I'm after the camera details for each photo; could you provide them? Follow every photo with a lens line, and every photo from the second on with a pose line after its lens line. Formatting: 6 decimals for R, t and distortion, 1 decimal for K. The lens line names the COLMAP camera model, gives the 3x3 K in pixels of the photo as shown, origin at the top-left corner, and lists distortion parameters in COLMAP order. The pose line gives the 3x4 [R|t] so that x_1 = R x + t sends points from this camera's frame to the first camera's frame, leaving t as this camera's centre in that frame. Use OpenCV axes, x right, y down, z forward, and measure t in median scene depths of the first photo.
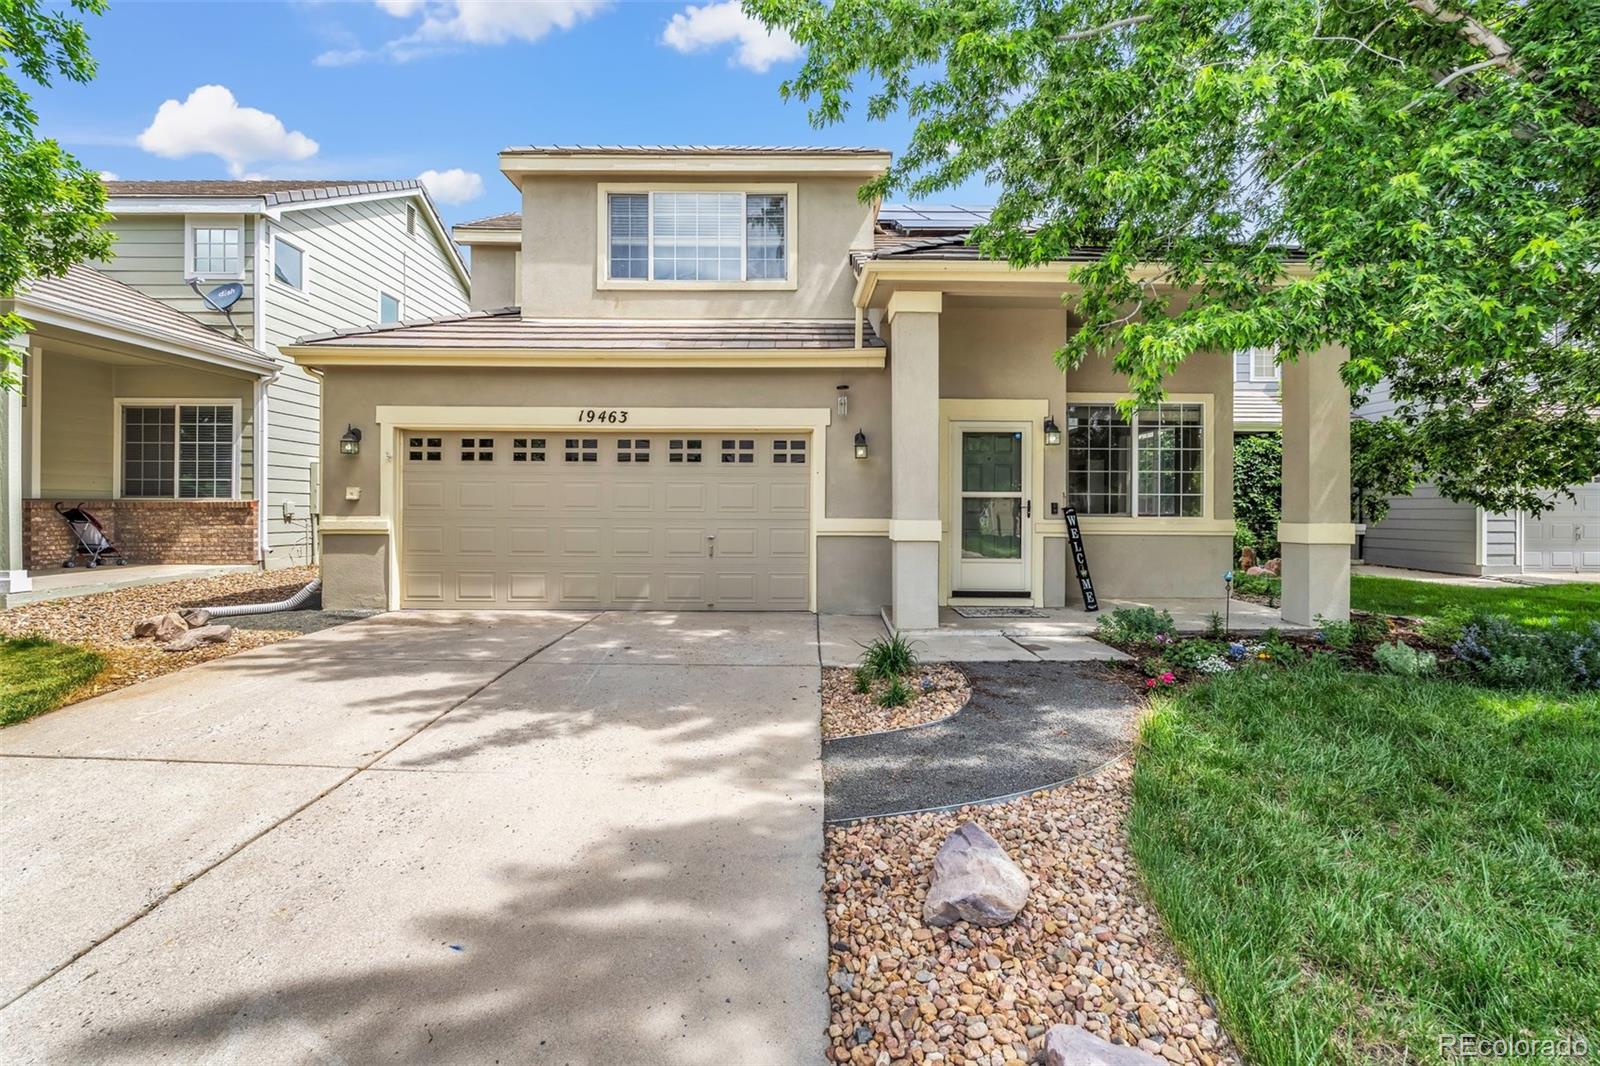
lens RADIAL K [[724.3, 0, 773.6], [0, 724.3, 508.3], [0, 0, 1]] dist [-0.005229, -0.000085]
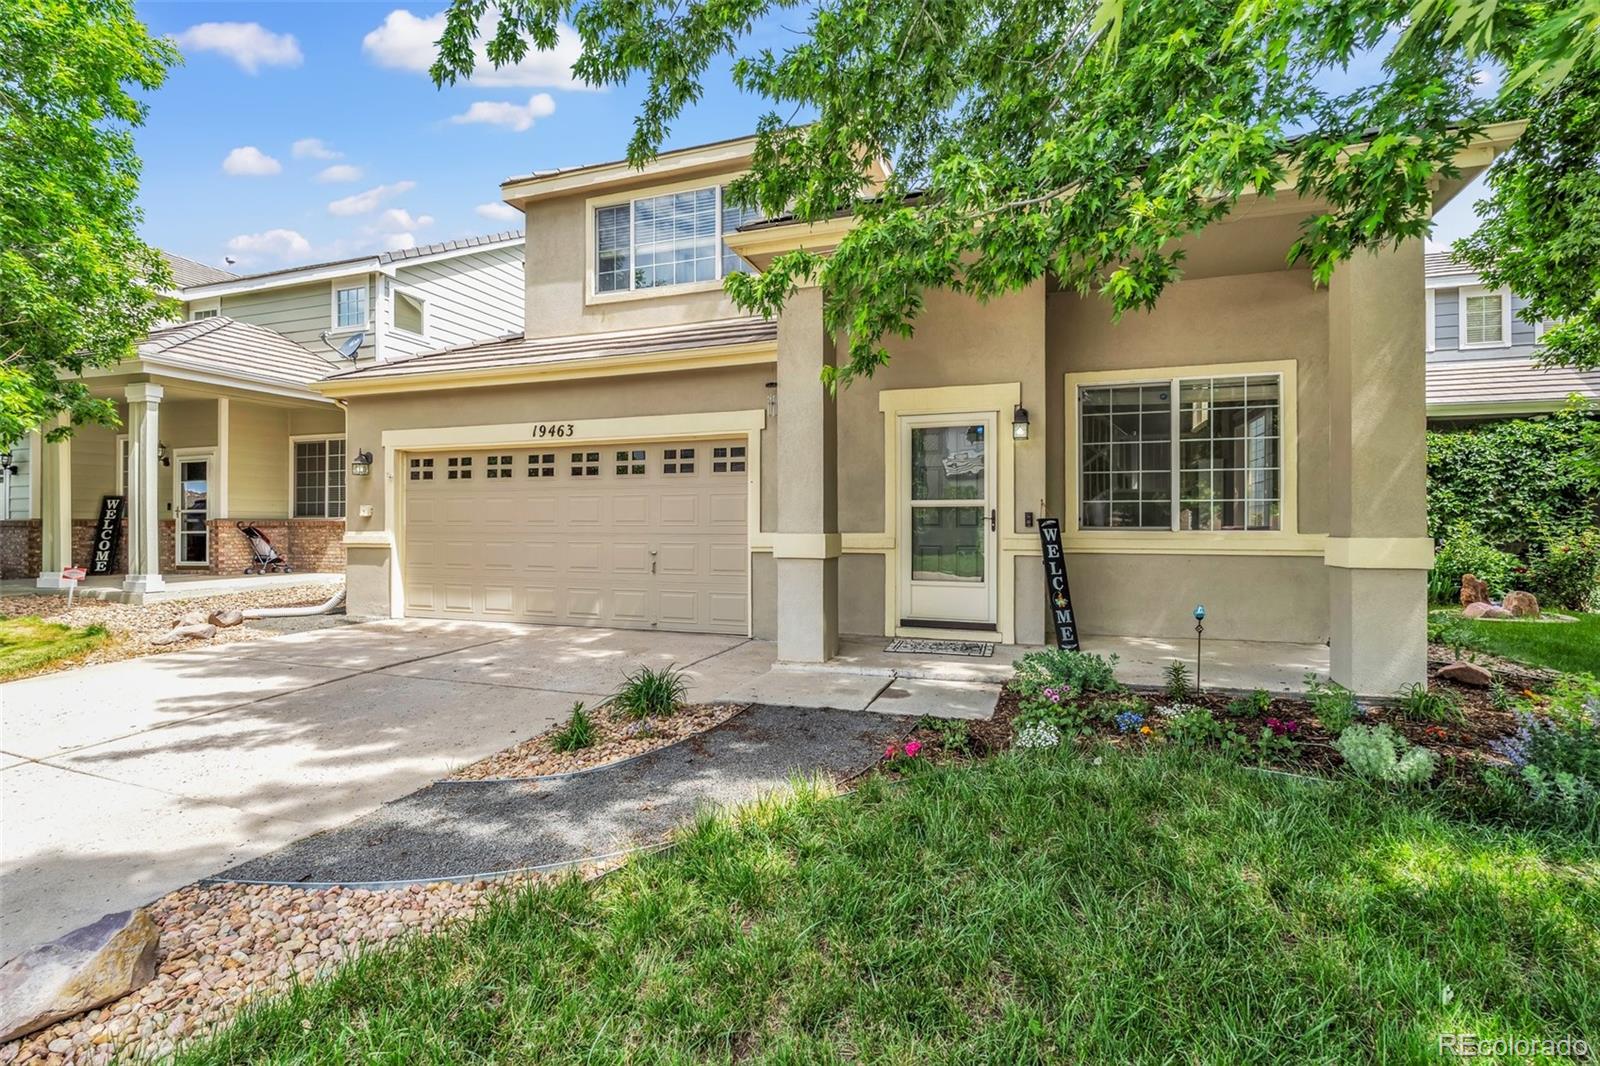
lens RADIAL K [[724.3, 0, 798.3], [0, 724.3, 526.5], [0, 0, 1]] dist [-0.005229, -0.000085]
pose [[0.944188, -0.004483, -0.329376, 0.403302], [0.003804, 0.999989, -0.002707, 0.008767], [0.329385, 0.001303, 0.944195, 0.167816]]
